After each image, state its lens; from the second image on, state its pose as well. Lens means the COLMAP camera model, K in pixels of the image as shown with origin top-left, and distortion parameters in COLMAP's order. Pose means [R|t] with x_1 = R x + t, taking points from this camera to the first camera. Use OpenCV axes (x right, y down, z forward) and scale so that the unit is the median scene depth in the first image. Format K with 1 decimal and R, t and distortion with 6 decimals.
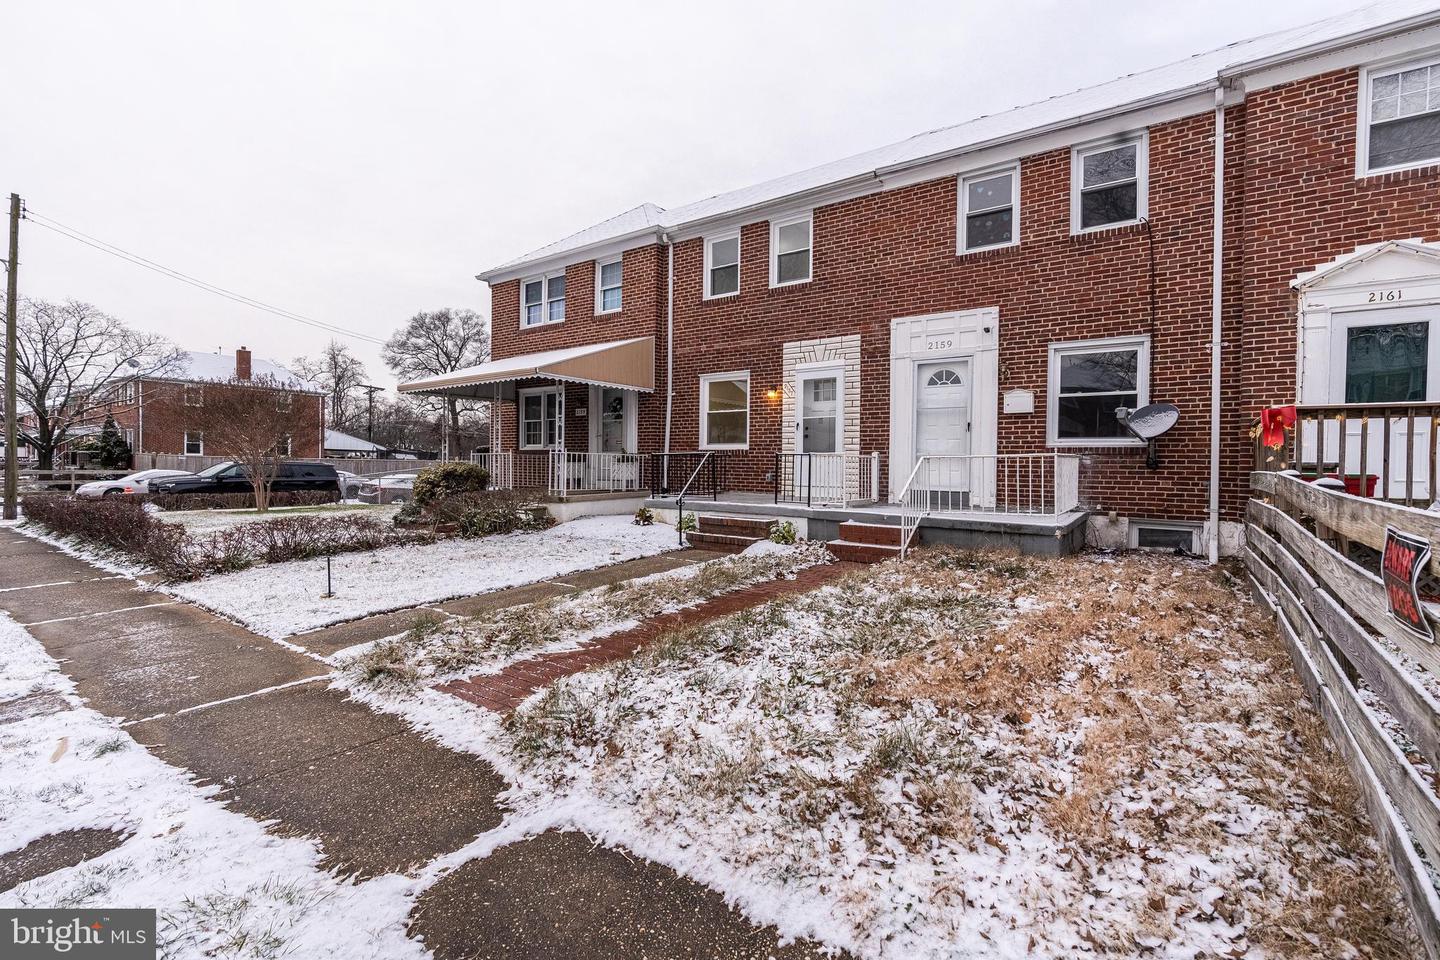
lens RADIAL K [[659.7, 0, 722.4], [0, 659.7, 476.2], [0, 0, 1]] dist [-0.005383, -0.000681]
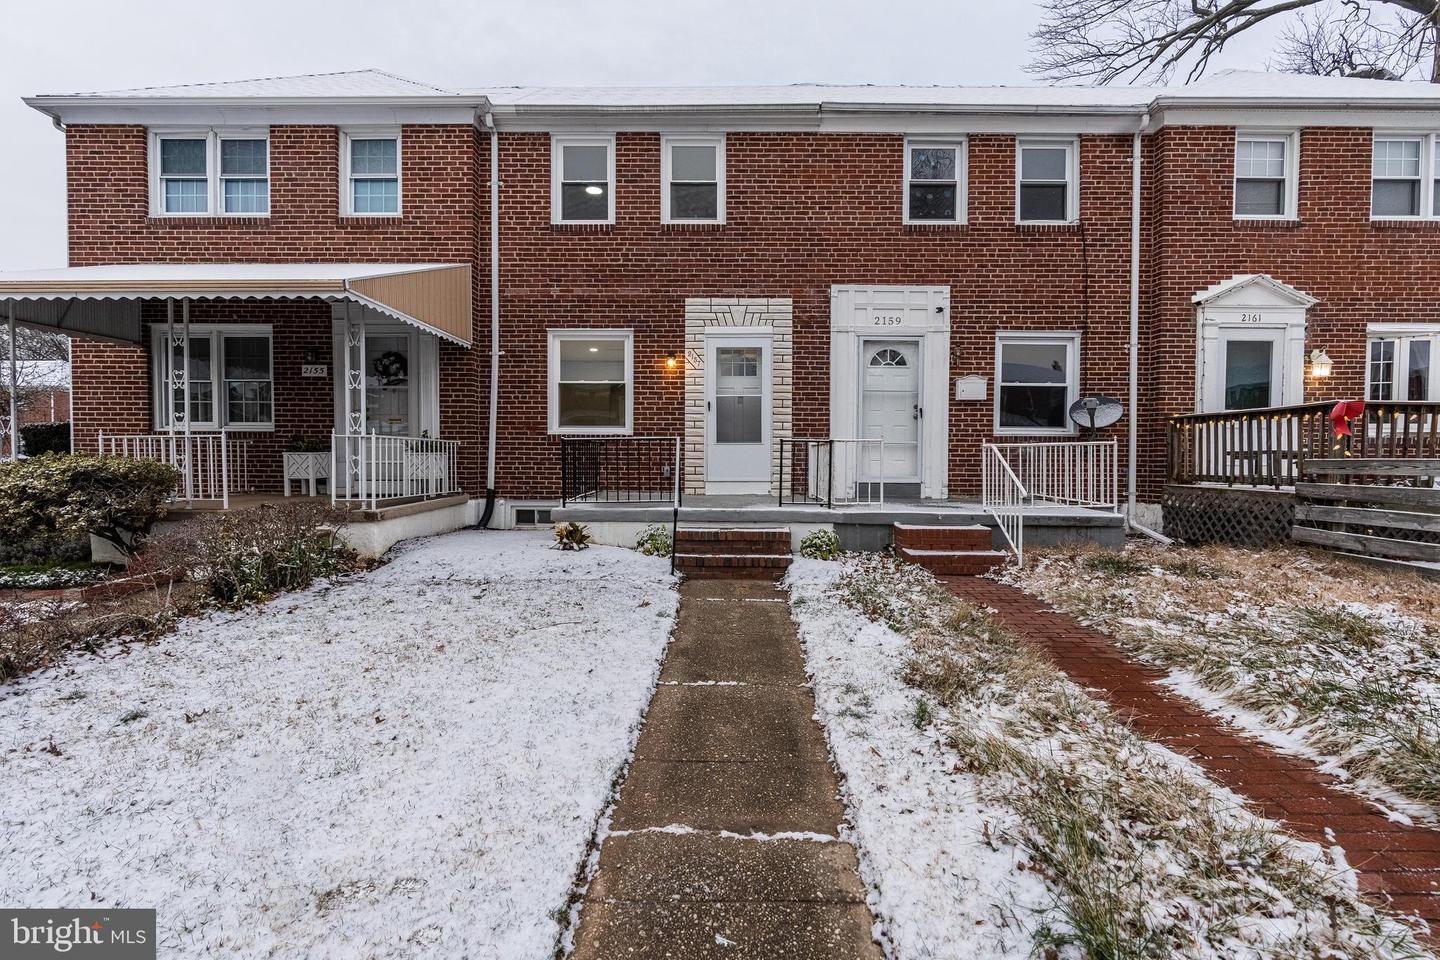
lens RADIAL K [[711.5, 0, 719.5], [0, 711.5, 476.2], [0, 0, 1]] dist [-0.001241, -0.000513]
pose [[0.808558, -0.027848, 0.587758, -0.424645], [0.014666, 0.999523, 0.027182, -0.016345], [-0.588234, -0.013358, 0.808580, 0.337965]]
